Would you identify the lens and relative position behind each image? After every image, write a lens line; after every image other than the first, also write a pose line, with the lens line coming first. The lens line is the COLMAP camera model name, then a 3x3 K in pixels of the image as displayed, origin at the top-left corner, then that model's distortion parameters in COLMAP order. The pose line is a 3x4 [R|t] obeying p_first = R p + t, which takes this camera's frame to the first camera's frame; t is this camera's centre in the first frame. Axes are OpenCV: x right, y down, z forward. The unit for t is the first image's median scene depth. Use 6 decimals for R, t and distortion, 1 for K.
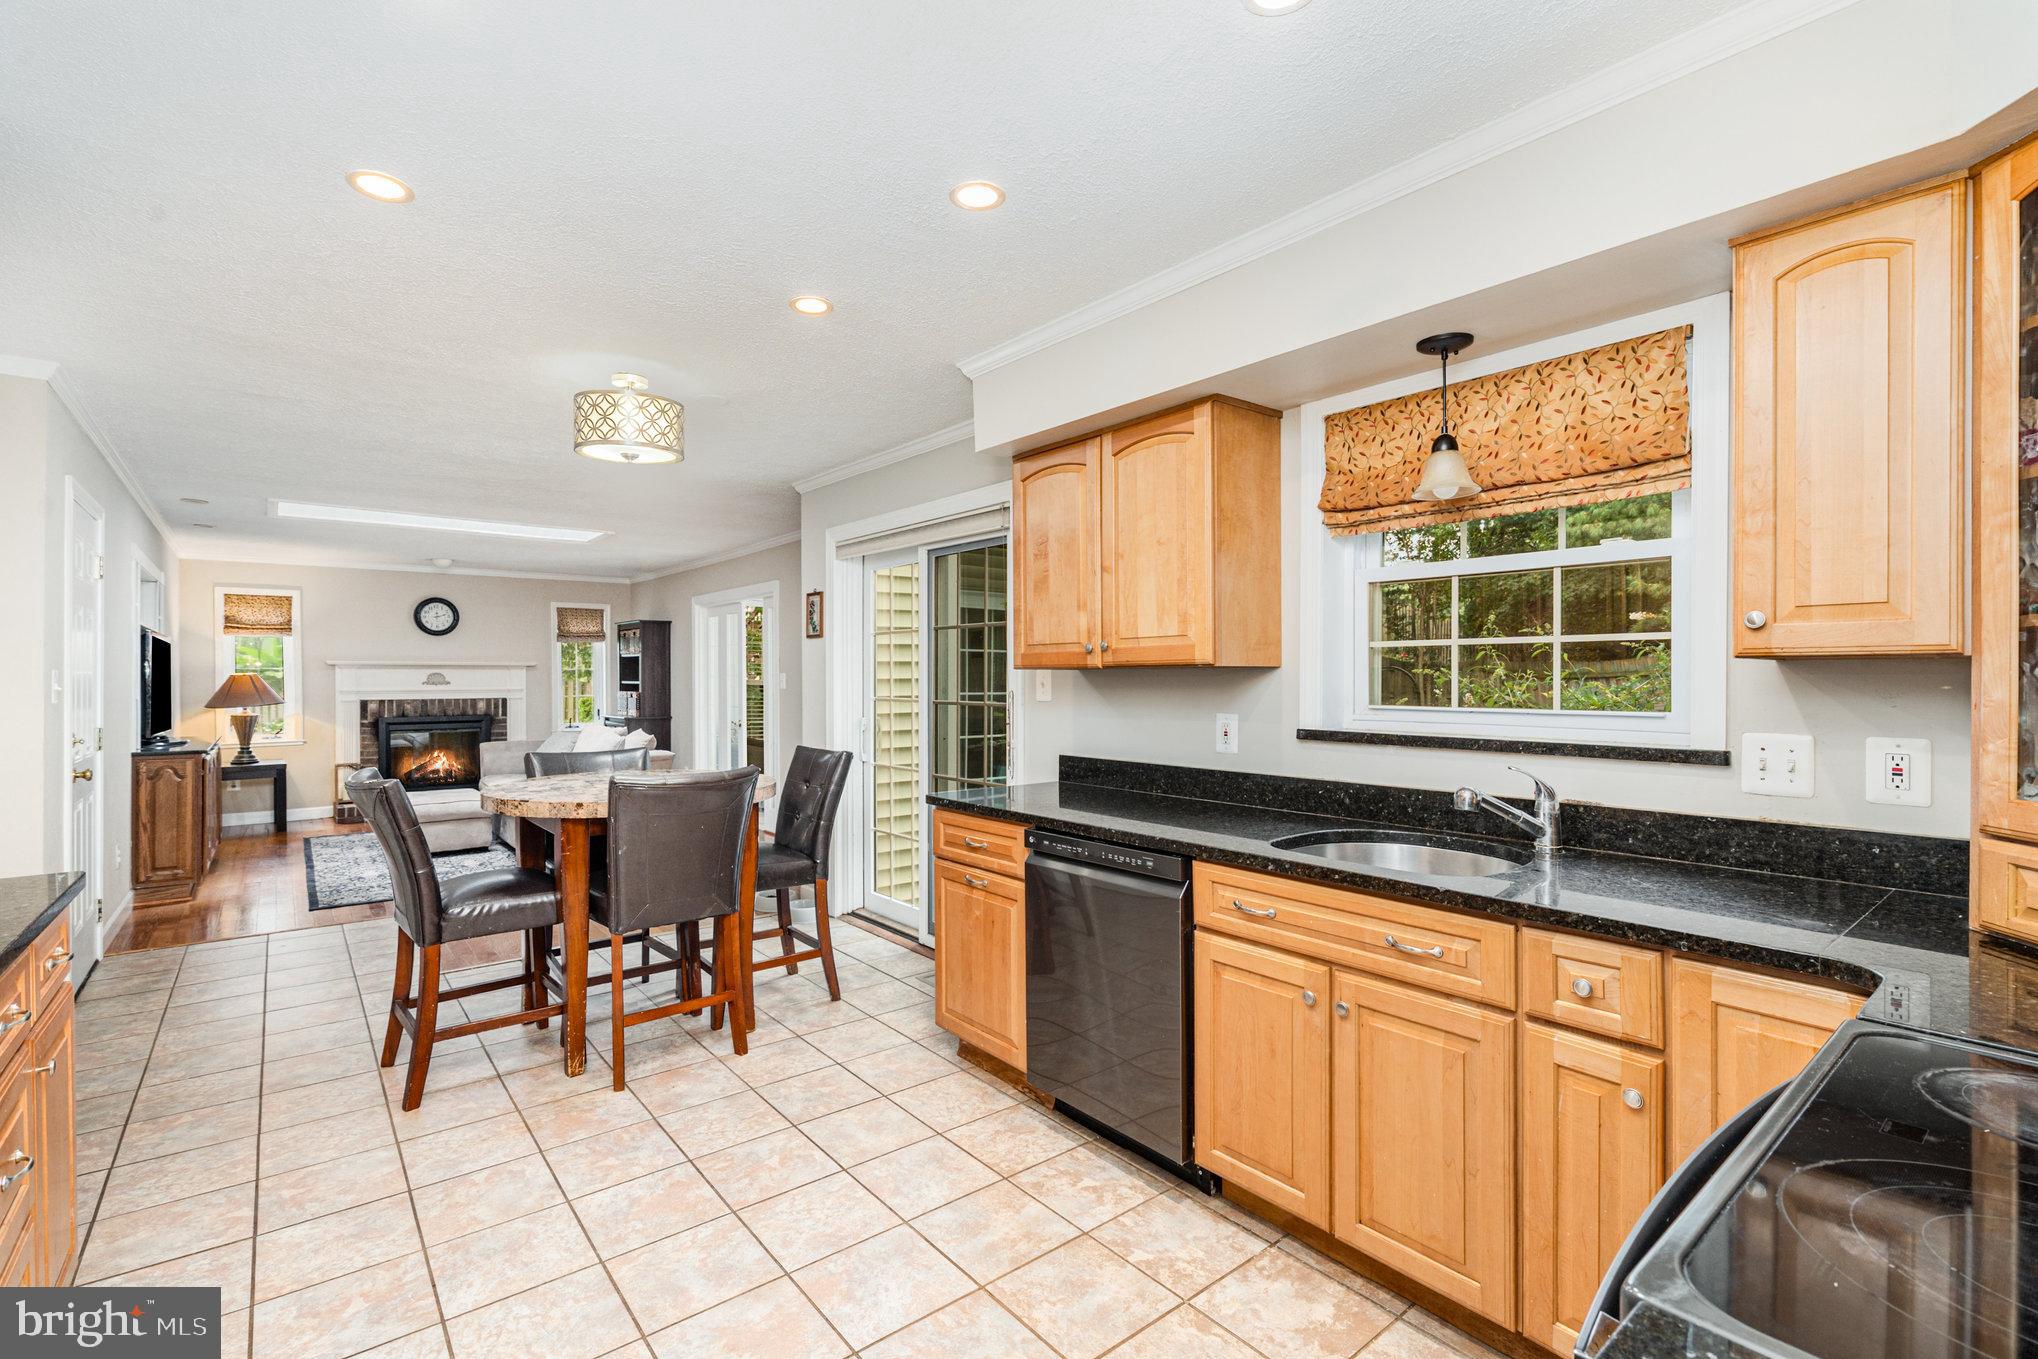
lens RADIAL K [[923.4, 0, 976.0], [0, 923.4, 677.2], [0, 0, 1]] dist [0.002880, 0.001380]
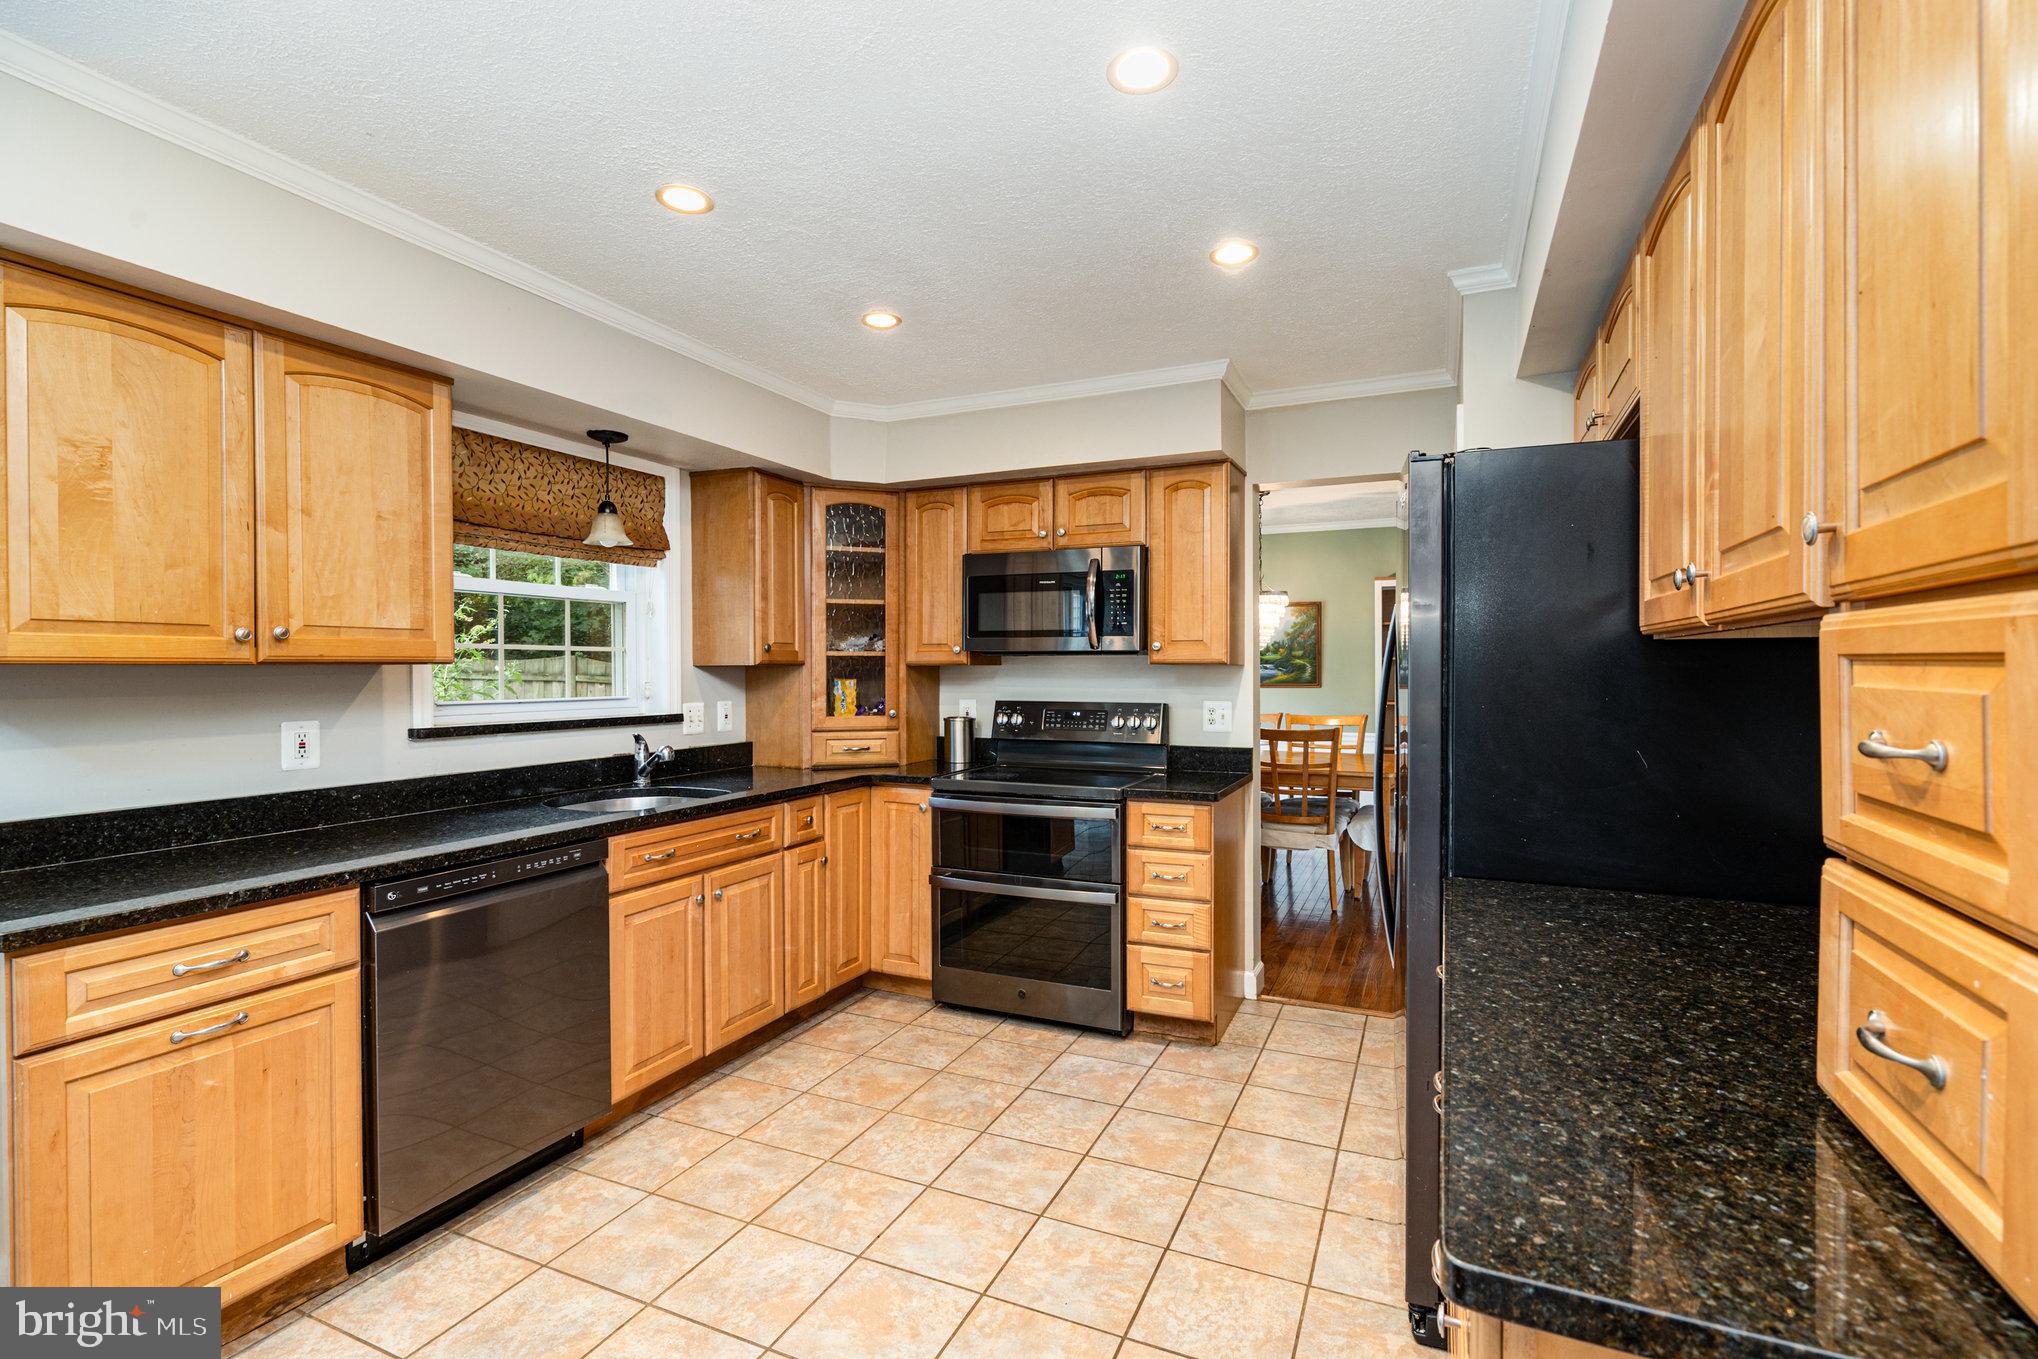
lens RADIAL K [[923.4, 0, 1018.0], [0, 923.4, 678.0], [0, 0, 1]] dist [0.002880, 0.001380]
pose [[-0.461244, -0.003243, 0.887267, -0.991089], [0.010115, 0.999909, 0.008913, -0.000543], [-0.887216, 0.013086, -0.461169, 1.073848]]
